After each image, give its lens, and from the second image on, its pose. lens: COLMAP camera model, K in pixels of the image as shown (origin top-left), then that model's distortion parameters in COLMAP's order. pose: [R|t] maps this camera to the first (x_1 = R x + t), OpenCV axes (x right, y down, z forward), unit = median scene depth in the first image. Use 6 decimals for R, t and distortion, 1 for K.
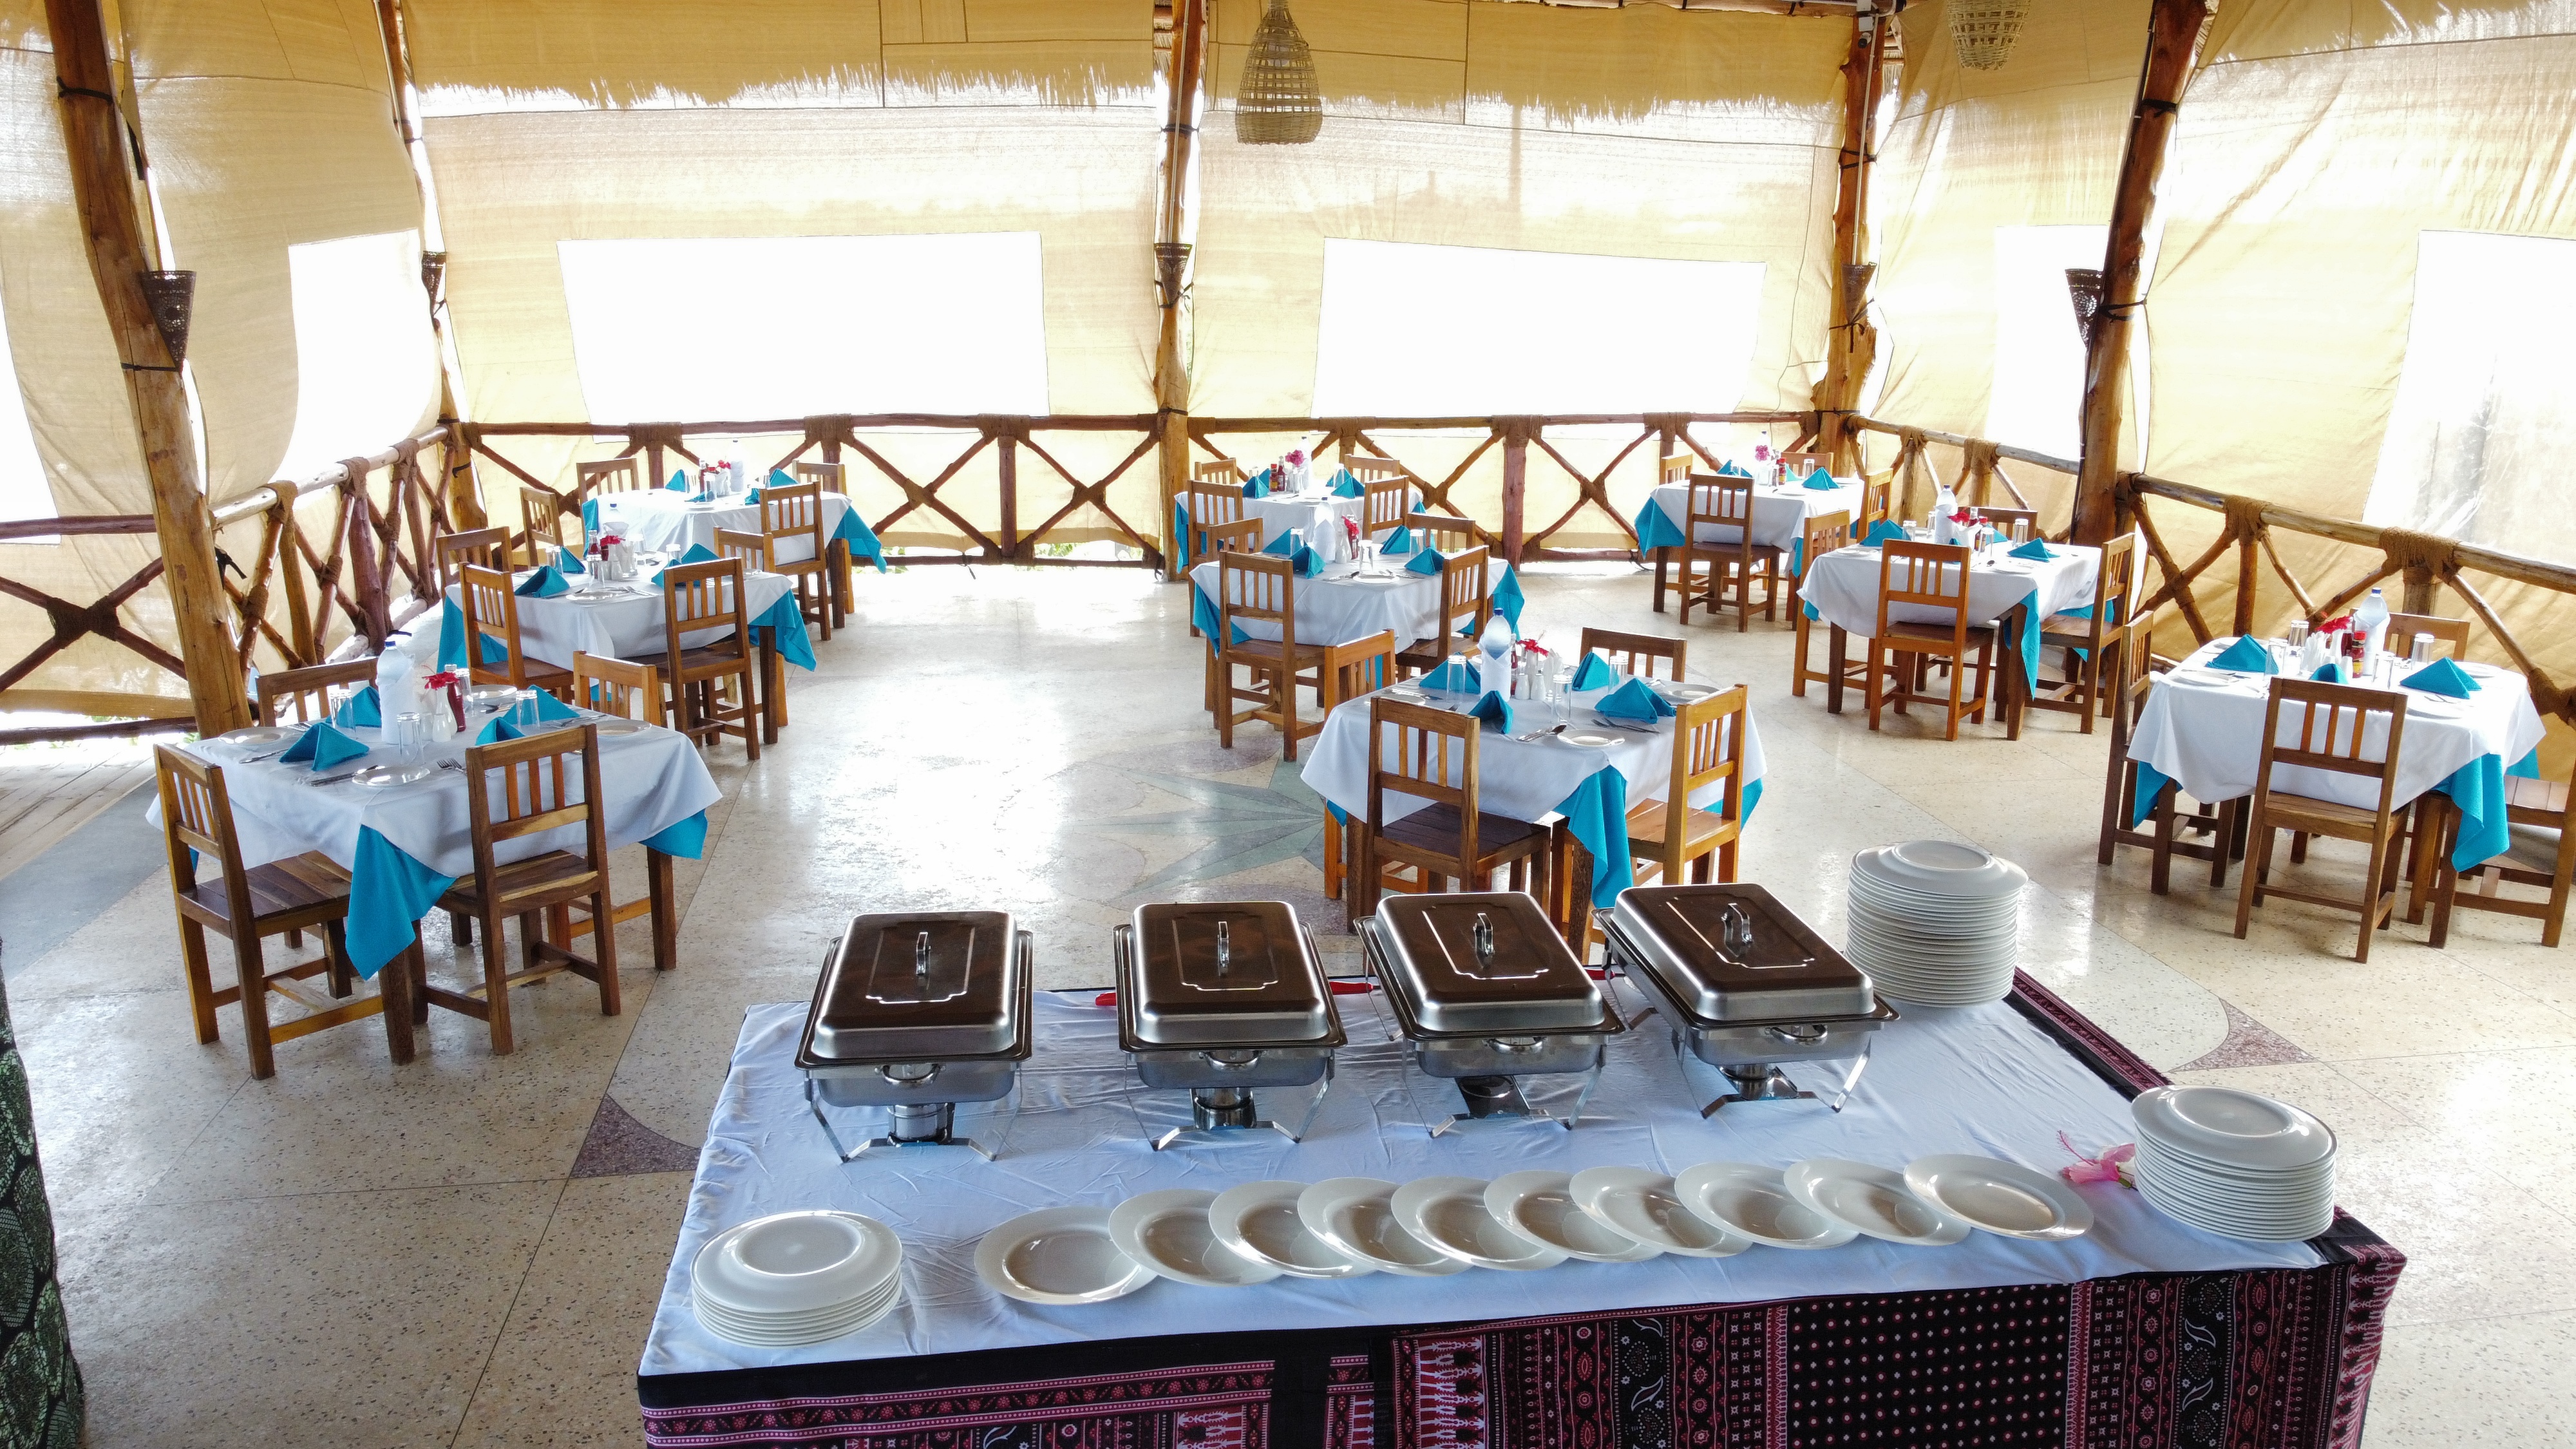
lens RADIAL K [[1951.9, 0, 1293.5], [0, 1951.9, 736.4], [0, 0, 1]] dist [0.005301, -0.013322]
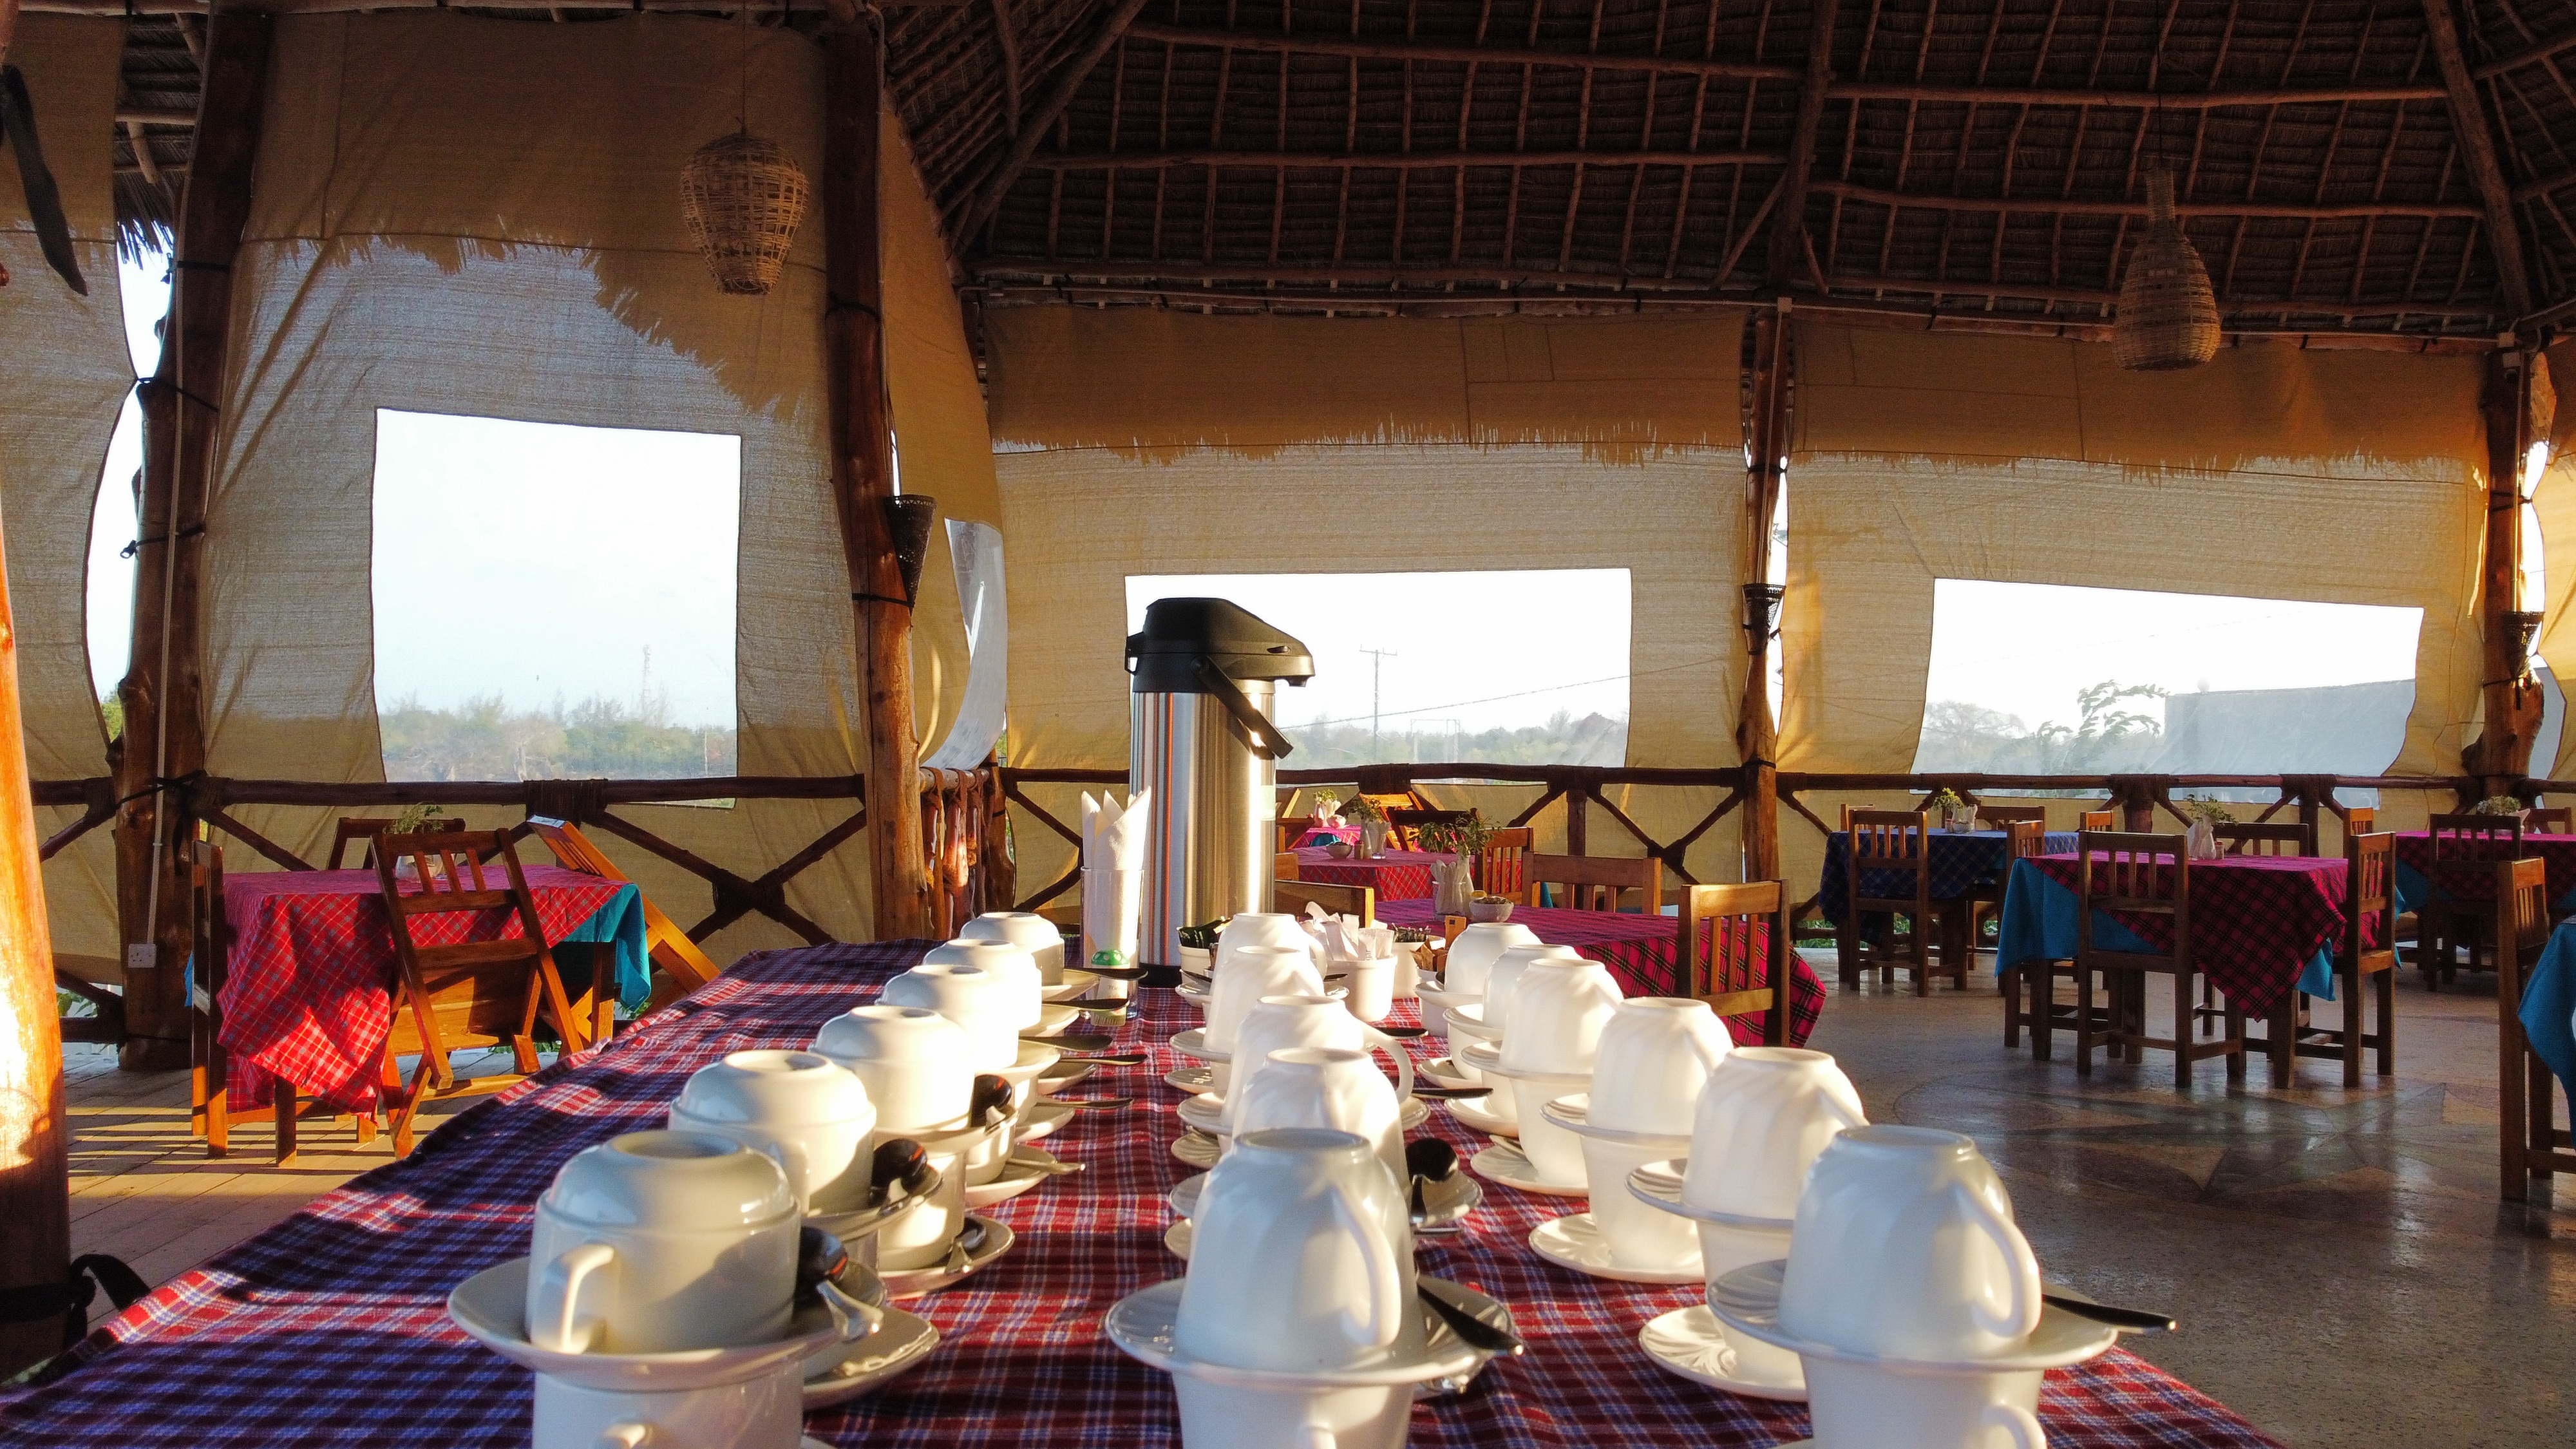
lens RADIAL K [[1951.9, 0, 1288.3], [0, 1951.9, 714.5], [0, 0, 1]] dist [0.005301, -0.013322]
pose [[0.996746, 0.000280, -0.080604, -0.206935], [-0.022355, 0.961726, -0.273101, 0.062932], [0.077443, 0.274015, 0.958602, 0.109690]]
